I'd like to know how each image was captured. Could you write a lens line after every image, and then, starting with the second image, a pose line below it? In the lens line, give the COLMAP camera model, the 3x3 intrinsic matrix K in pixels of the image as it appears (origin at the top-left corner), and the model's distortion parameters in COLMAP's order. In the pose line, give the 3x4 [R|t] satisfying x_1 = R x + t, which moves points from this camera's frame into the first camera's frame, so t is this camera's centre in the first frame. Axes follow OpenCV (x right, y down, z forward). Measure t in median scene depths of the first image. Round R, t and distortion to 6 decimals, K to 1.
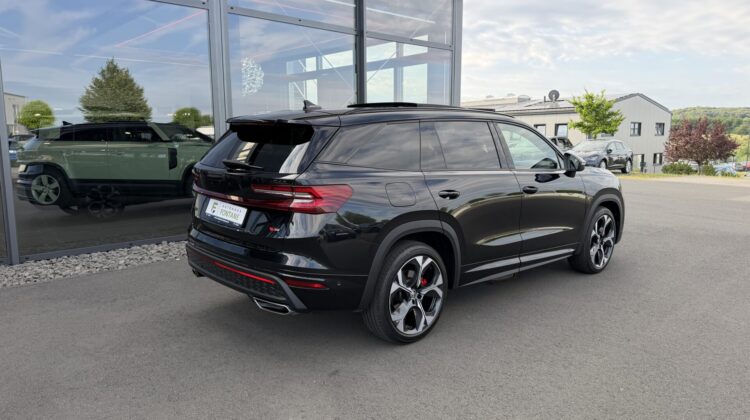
lens RADIAL K [[515.5, 0, 375.1], [0, 515.5, 208.0], [0, 0, 1]] dist [0.040439, -0.080859]
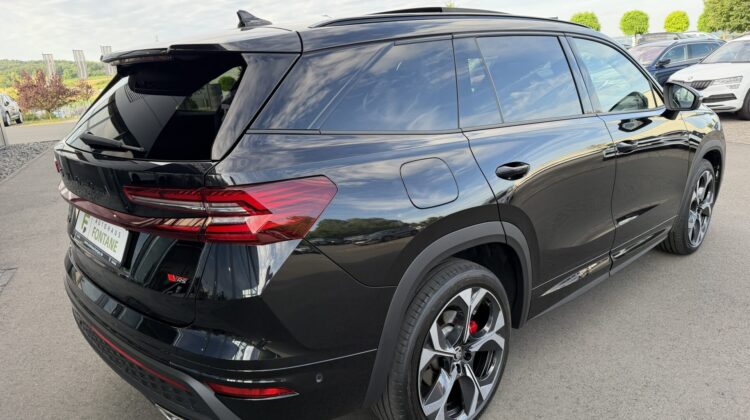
lens RADIAL K [[551.2, 0, 373.4], [0, 551.2, 213.4], [0, 0, 1]] dist [0.006051, -0.034575]
pose [[0.997940, -0.064149, 0.001171, -0.007738], [0.063710, 0.992942, 0.100033, -0.049504], [-0.007579, -0.099752, 0.994983, 0.415060]]
